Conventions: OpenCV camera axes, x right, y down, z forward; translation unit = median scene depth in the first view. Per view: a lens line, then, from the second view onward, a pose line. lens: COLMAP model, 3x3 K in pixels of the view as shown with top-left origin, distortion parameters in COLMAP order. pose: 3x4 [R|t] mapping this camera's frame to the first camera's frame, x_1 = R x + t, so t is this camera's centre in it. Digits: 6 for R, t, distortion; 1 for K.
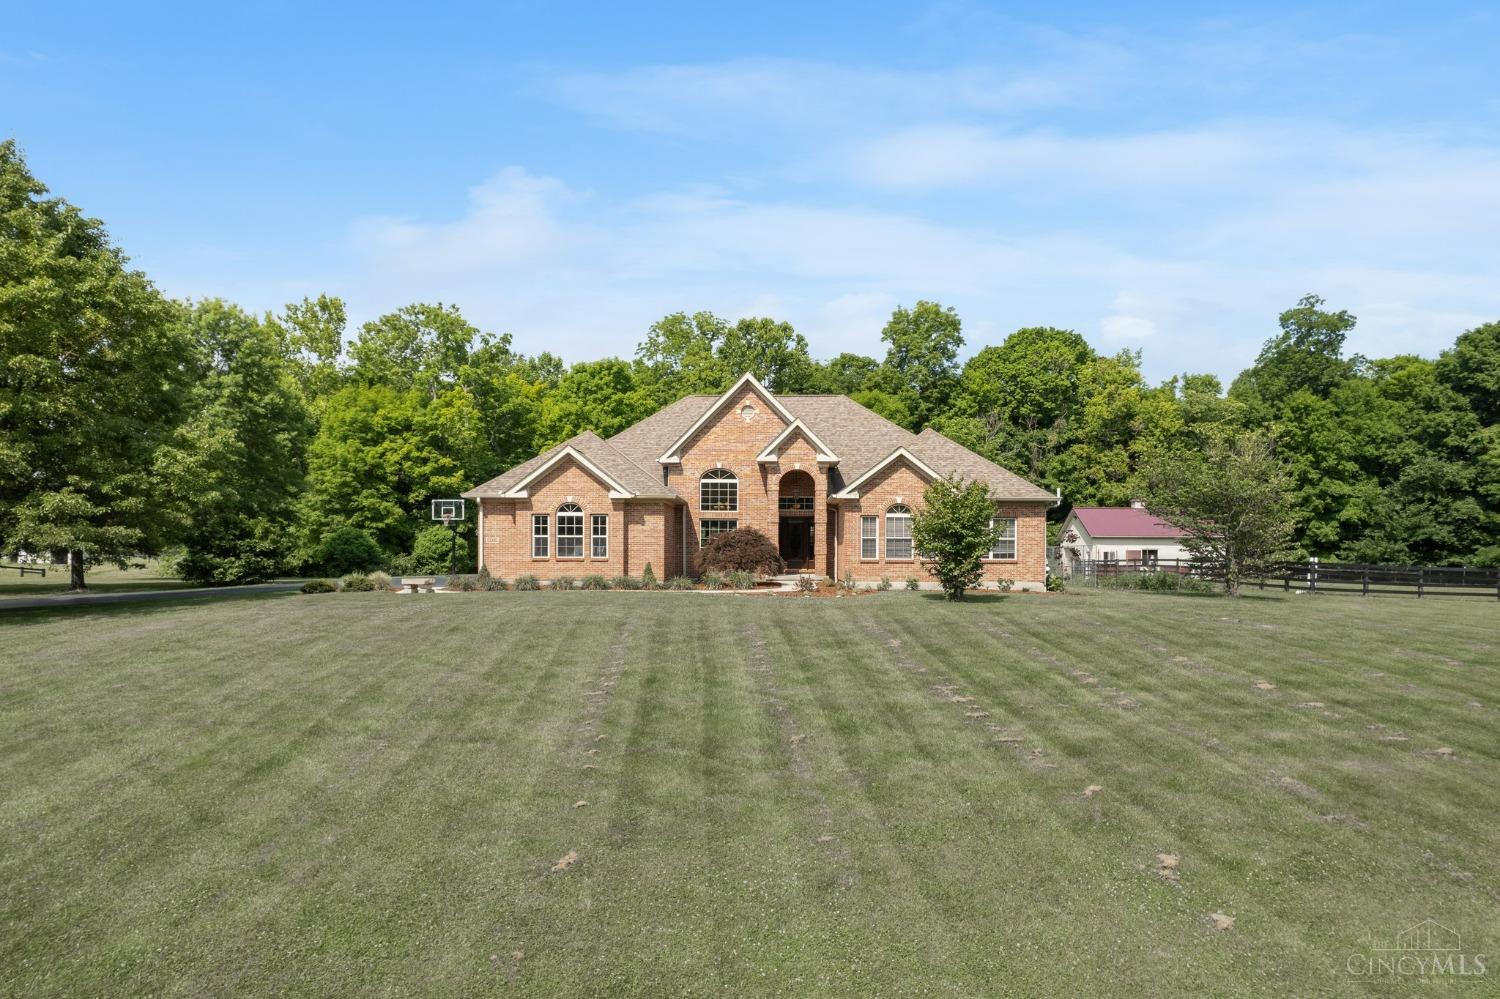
lens RADIAL K [[967.0, 0, 750.0], [0, 967.0, 499.5], [0, 0, 1]] dist [-0.080113, 0.067959]
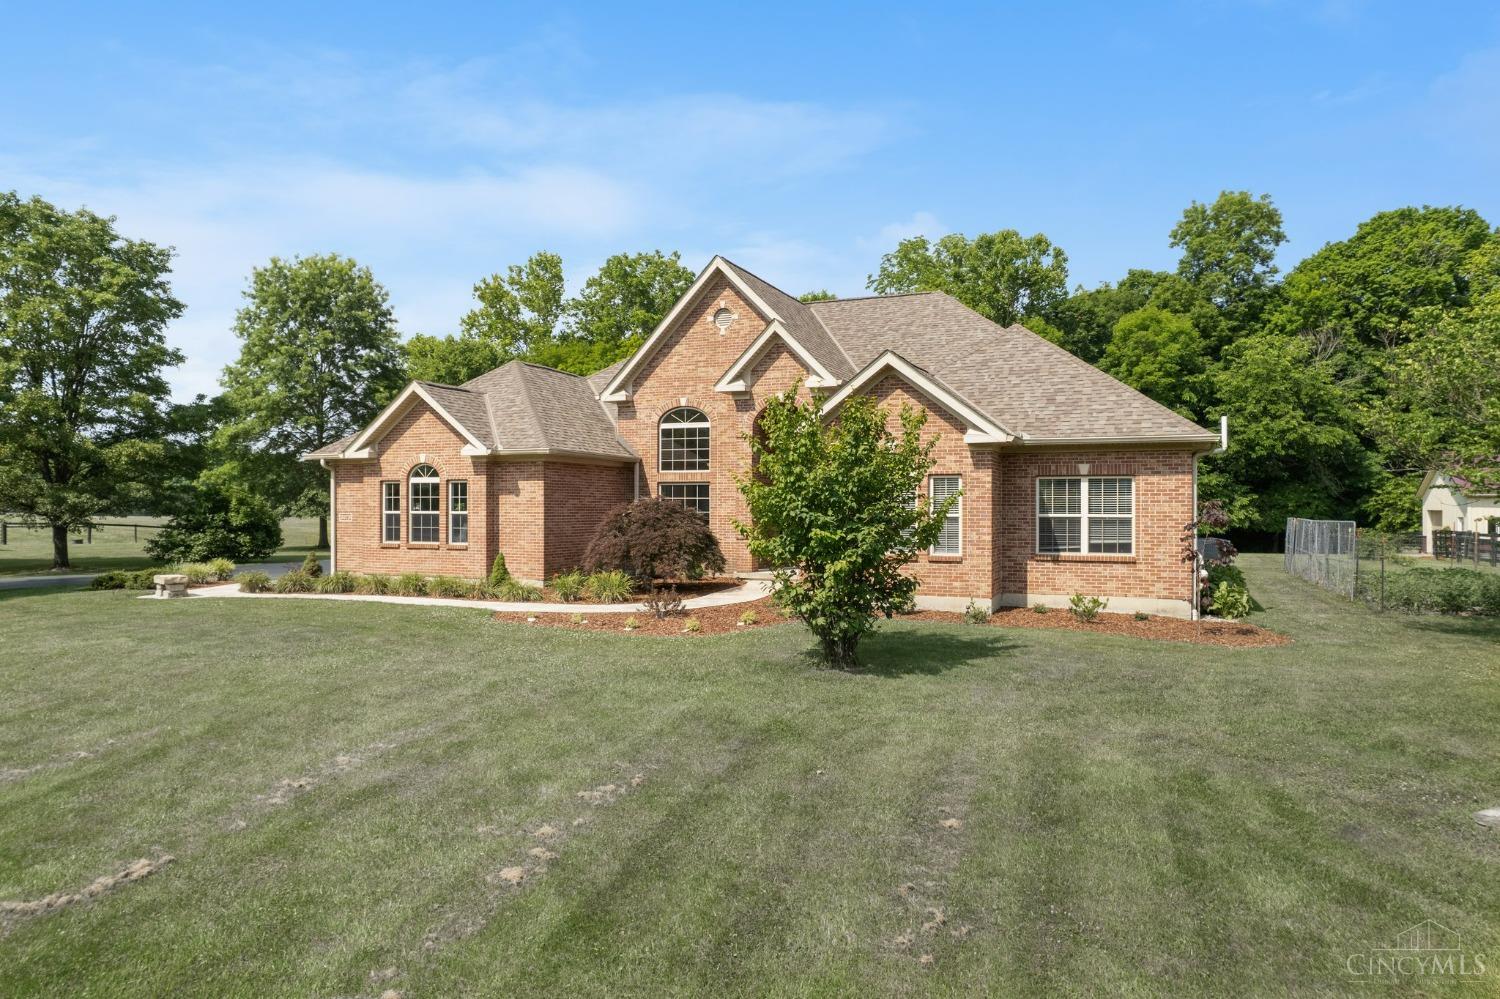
lens RADIAL K [[947.6, 0, 748.1], [0, 947.6, 475.7], [0, 0, 1]] dist [-0.078123, 0.069990]
pose [[0.931000, -0.014841, -0.364717, 0.251959], [0.023153, 0.999562, 0.018428, 0.004416], [0.364284, -0.025601, 0.930936, 0.420745]]
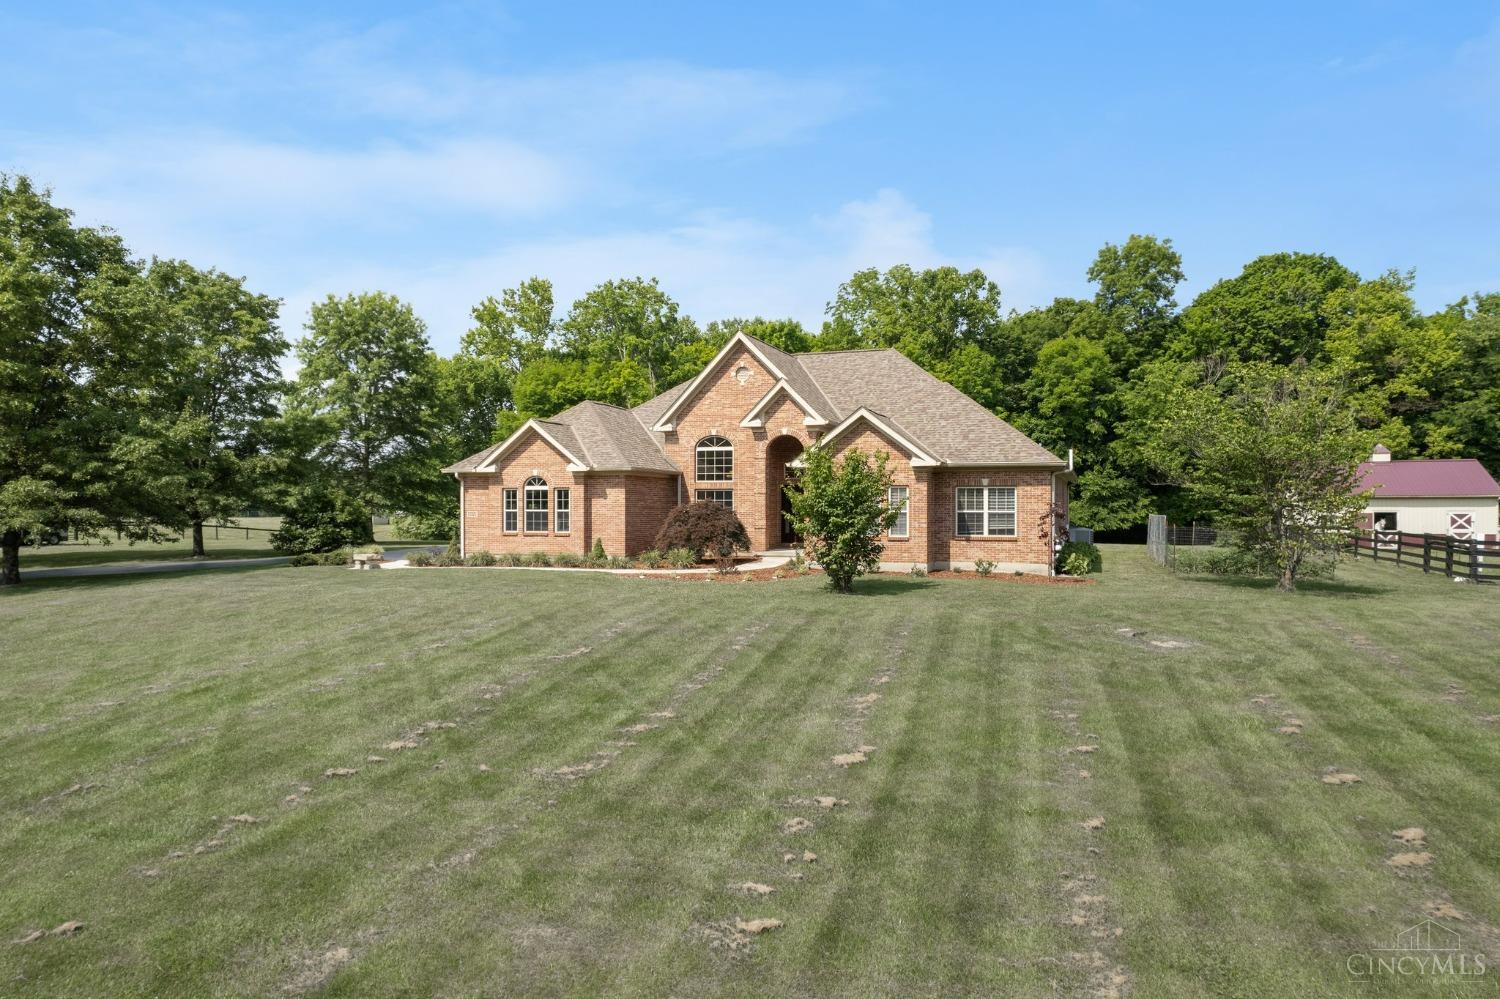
lens RADIAL K [[940.4, 0, 751.3], [0, 940.4, 472.0], [0, 0, 1]] dist [-0.074522, 0.056781]
pose [[0.950038, -0.015718, -0.311738, 0.293881], [0.021330, 0.999666, 0.014600, -0.009646], [0.311404, -0.020520, 0.950056, 0.147398]]
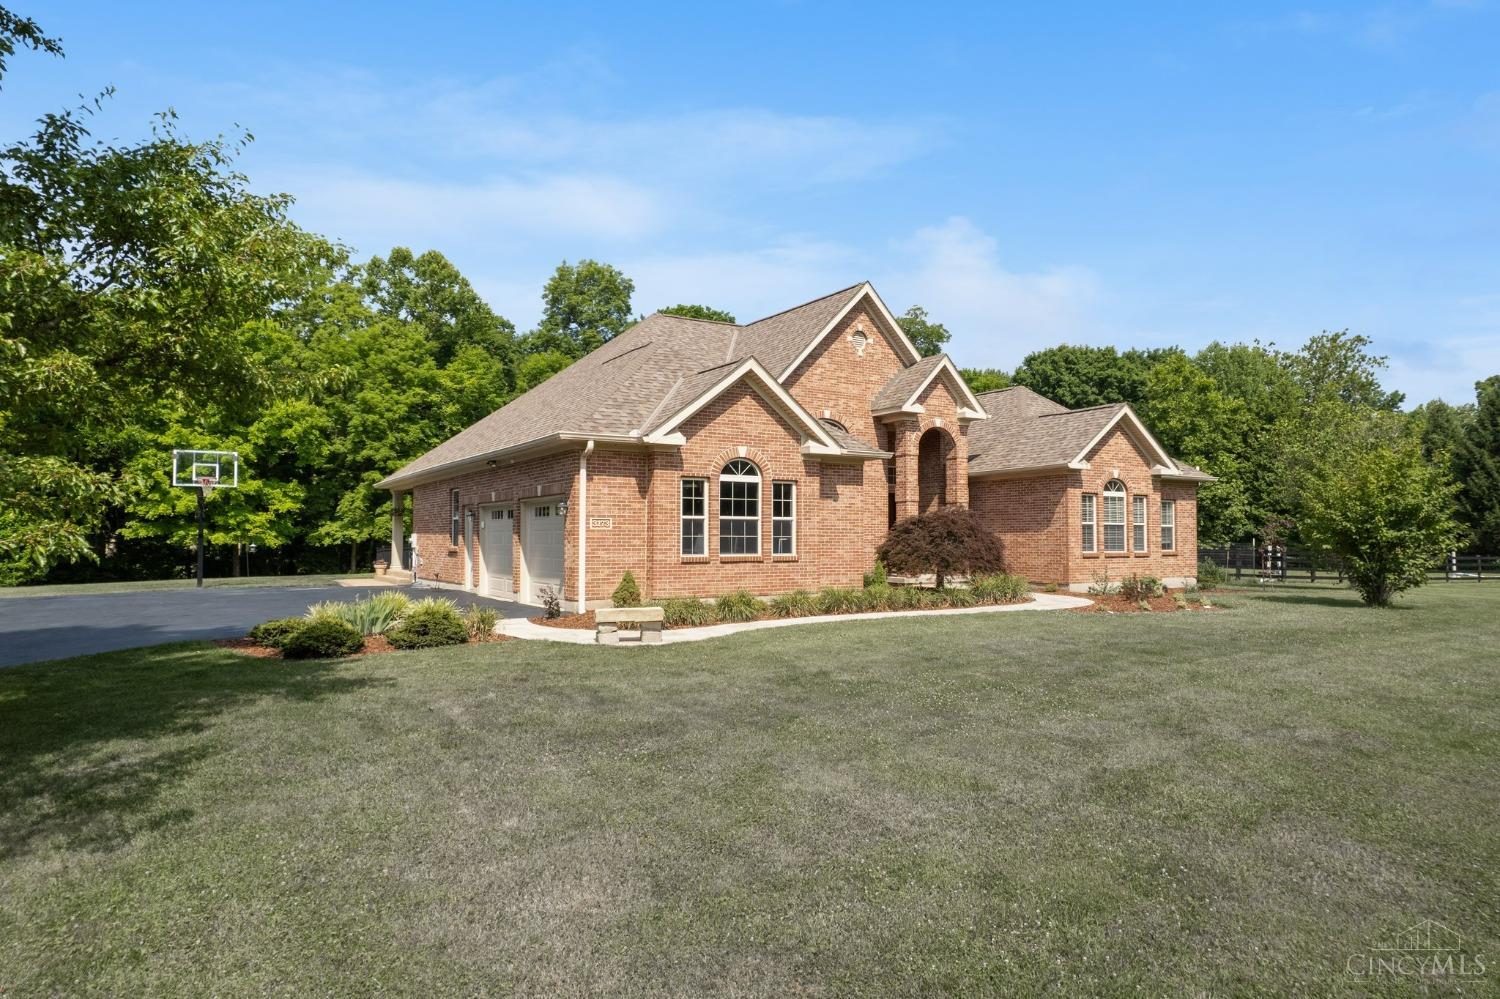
lens RADIAL K [[940.4, 0, 751.3], [0, 940.4, 472.0], [0, 0, 1]] dist [-0.074522, 0.056781]
pose [[0.842673, 0.036815, 0.537165, -0.437703], [-0.030182, 0.999321, -0.021140, 0.020820], [-0.537579, 0.001601, 0.843212, 0.488819]]
